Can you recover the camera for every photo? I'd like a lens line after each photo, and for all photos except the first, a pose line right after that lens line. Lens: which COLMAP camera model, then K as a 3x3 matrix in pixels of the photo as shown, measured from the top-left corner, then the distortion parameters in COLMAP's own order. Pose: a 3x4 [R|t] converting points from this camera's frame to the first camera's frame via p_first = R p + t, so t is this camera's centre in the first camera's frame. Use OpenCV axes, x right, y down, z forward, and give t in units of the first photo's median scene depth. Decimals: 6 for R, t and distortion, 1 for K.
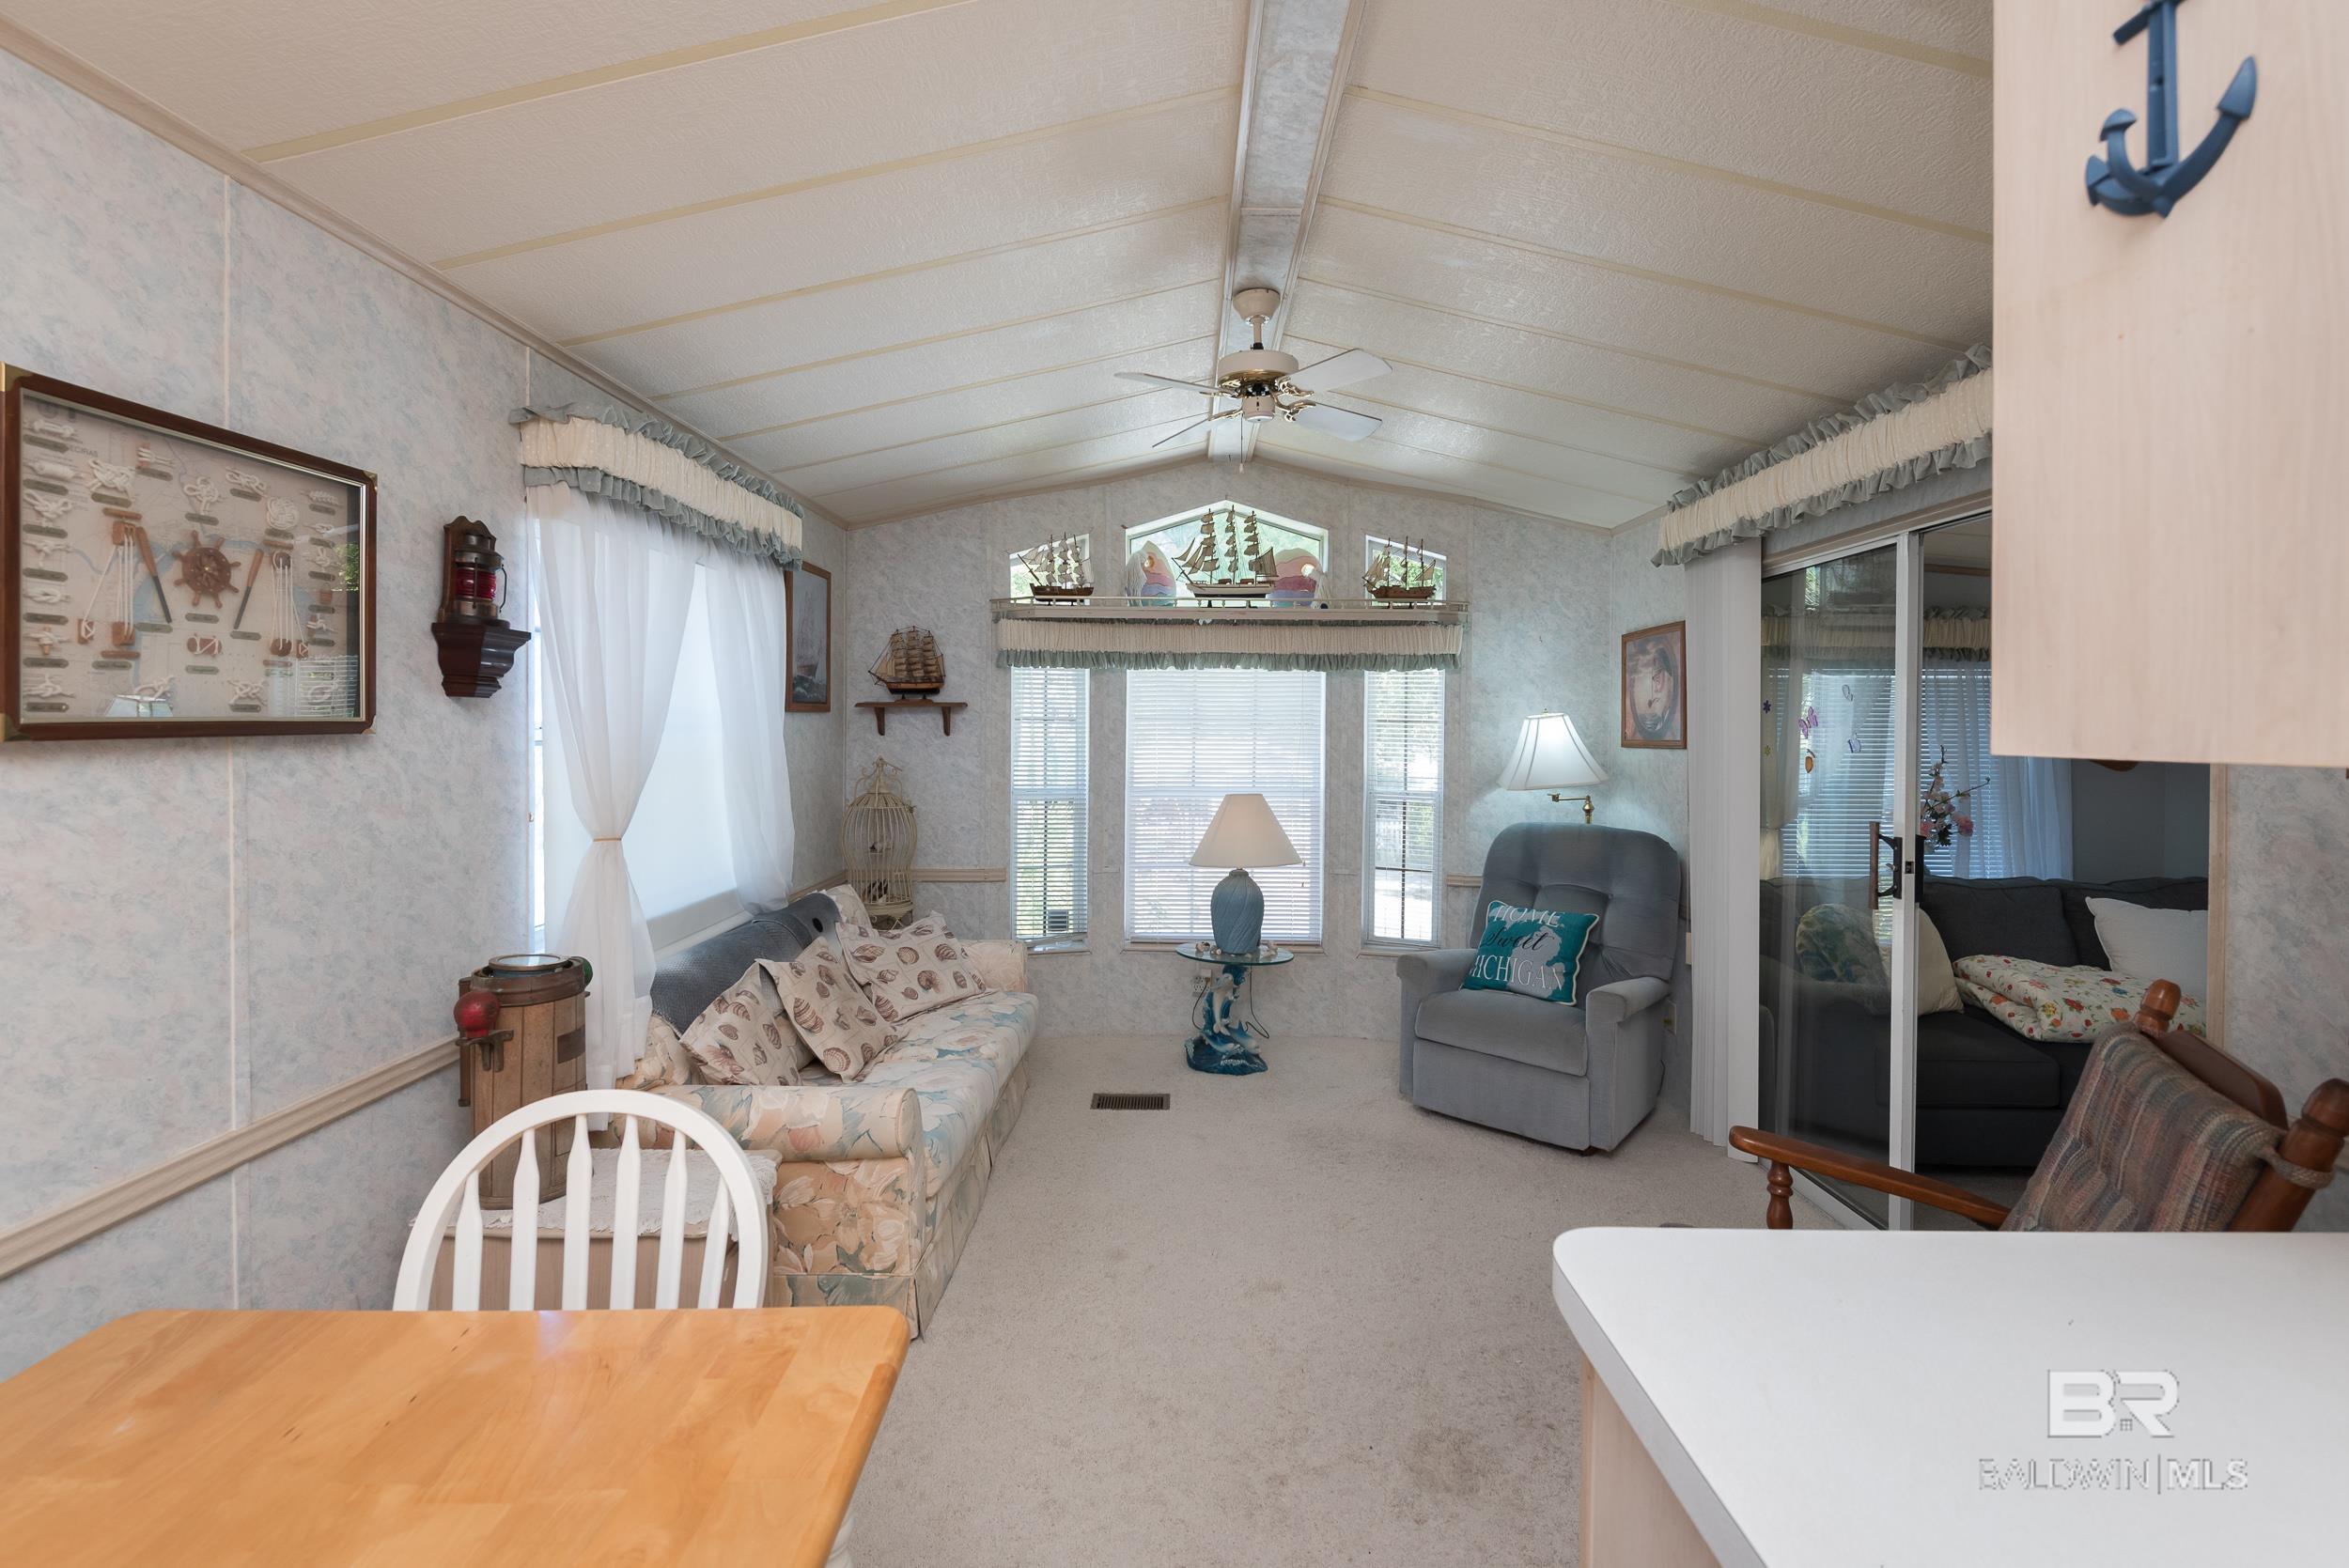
lens RADIAL K [[1062.7, 0, 1175.7], [0, 1062.7, 774.2], [0, 0, 1]] dist [0.014746, 0.003177]
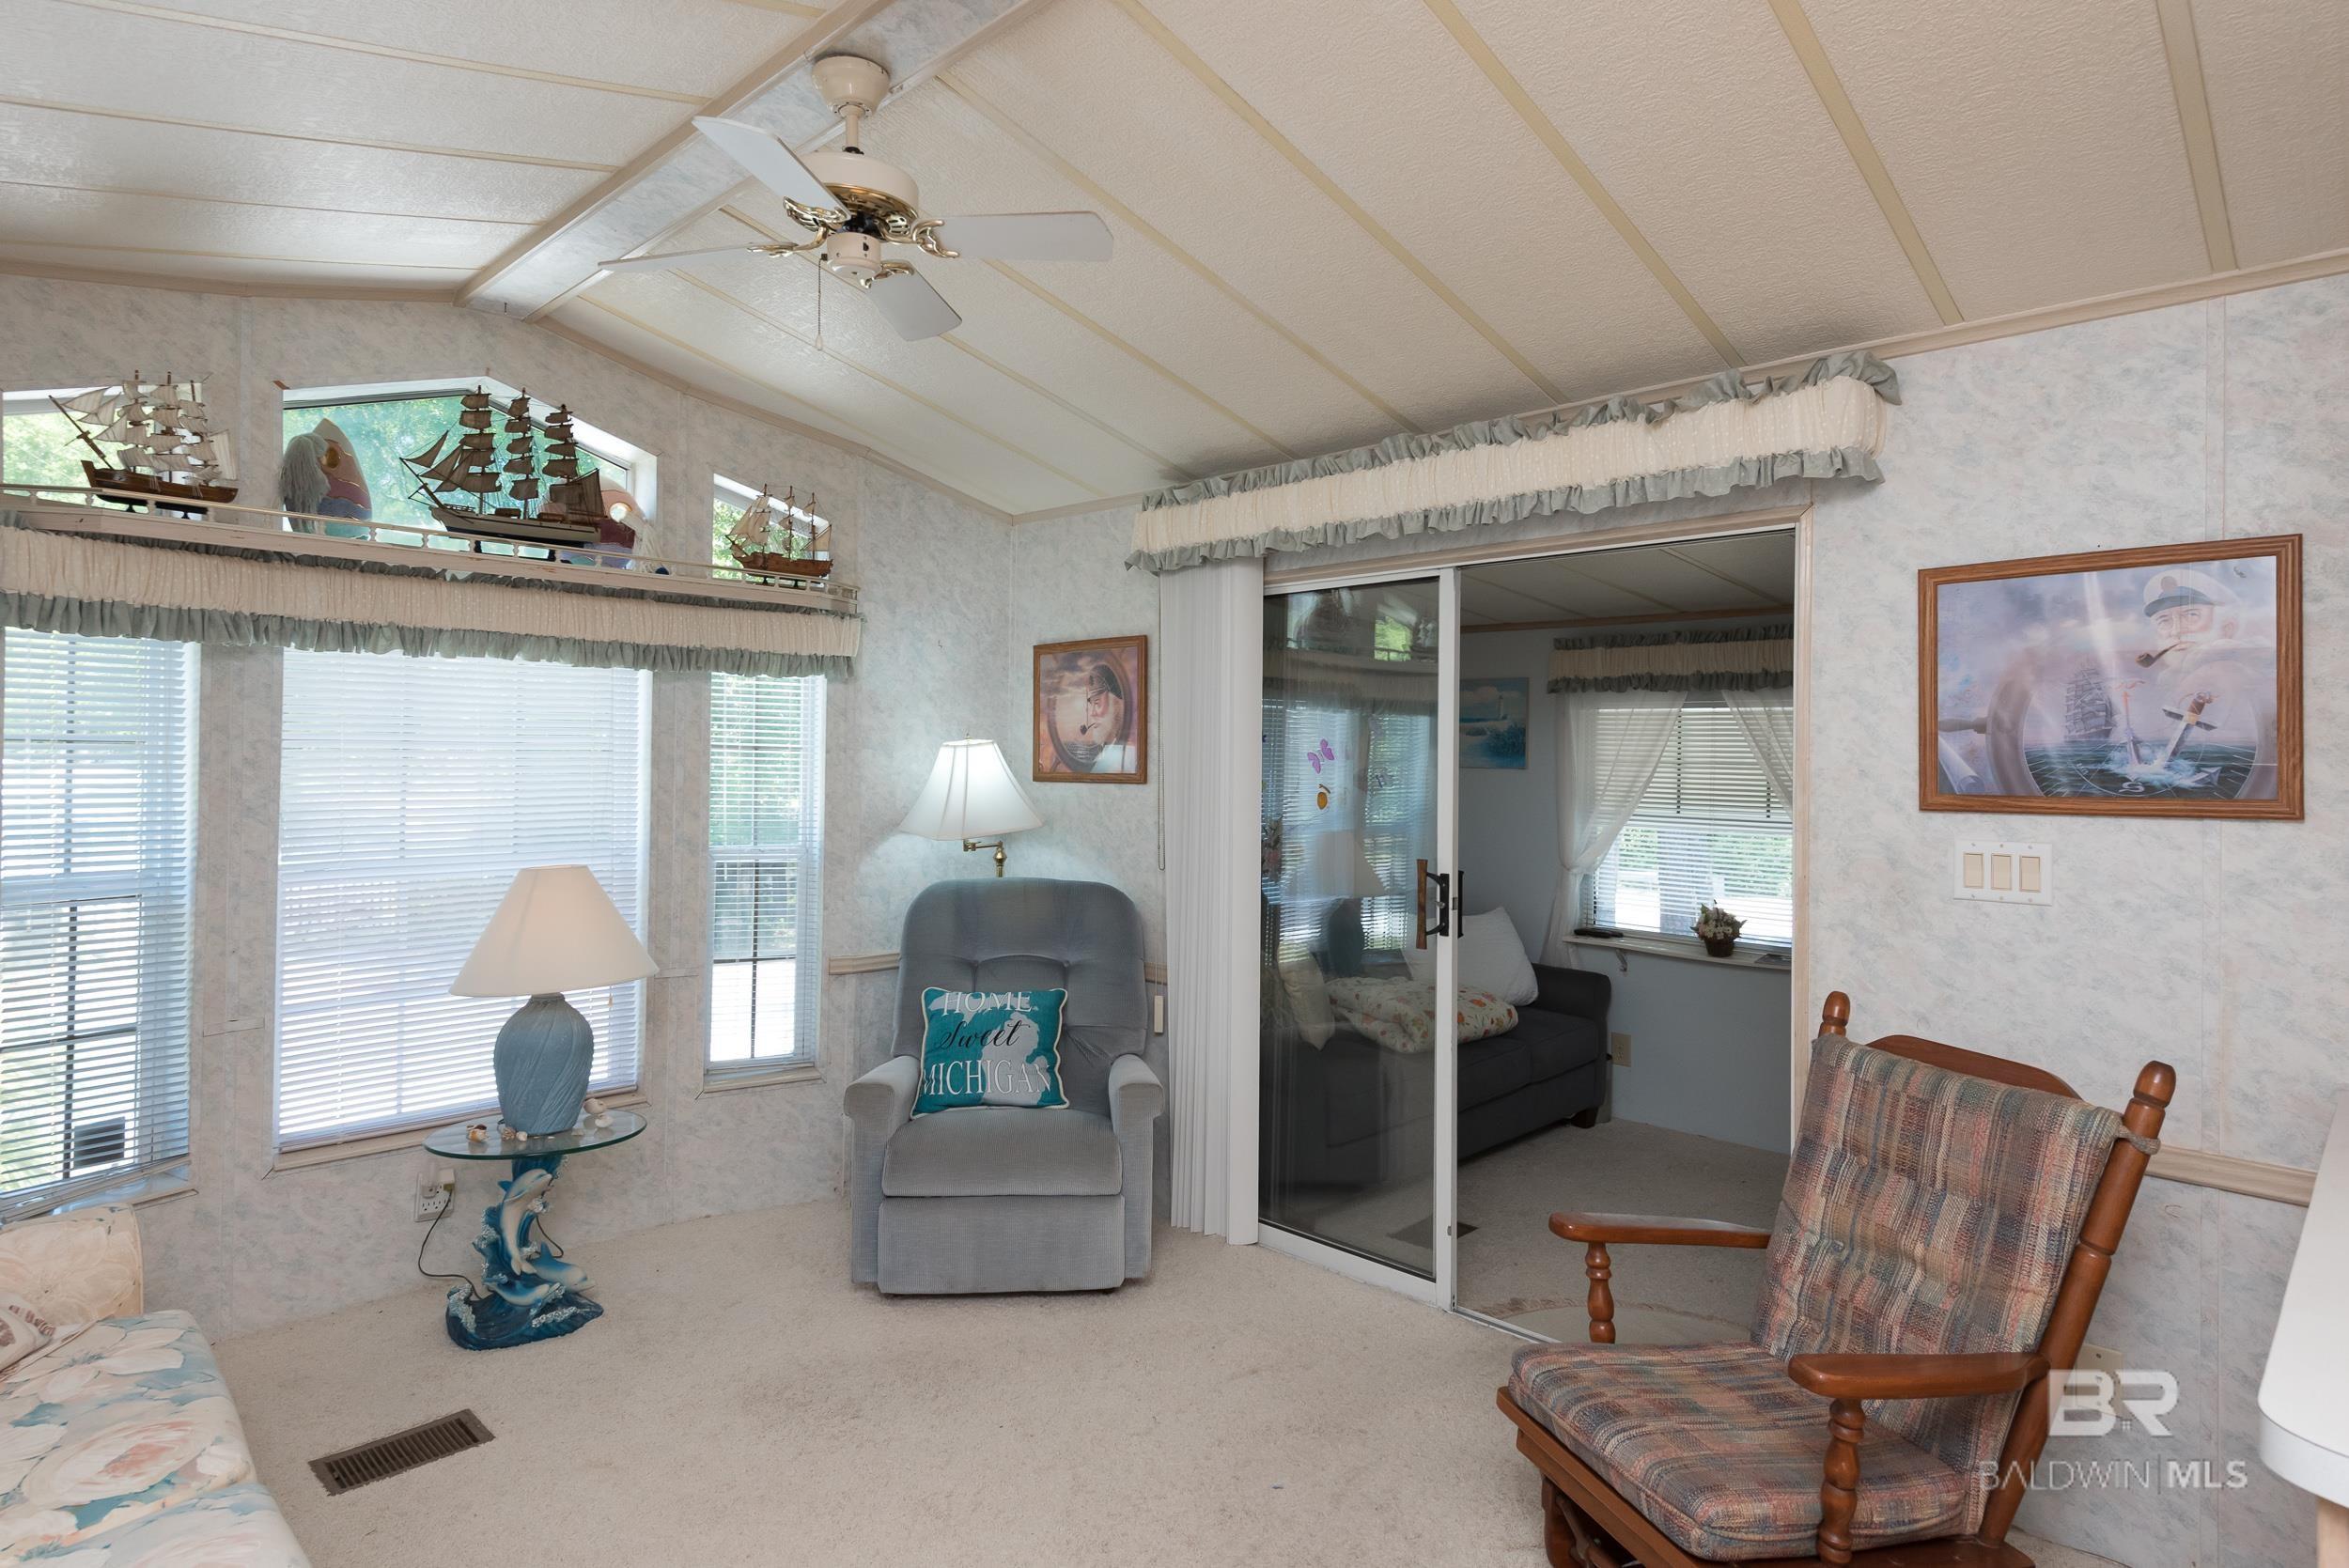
lens RADIAL K [[1291.8, 0, 1181.4], [0, 1291.8, 782.5], [0, 0, 1]] dist [0.031675, -0.004892]
pose [[0.689593, -0.014860, 0.724045, -0.225705], [0.025864, 0.999657, -0.004118, -0.017095], [-0.723735, 0.021567, 0.689741, 0.223679]]
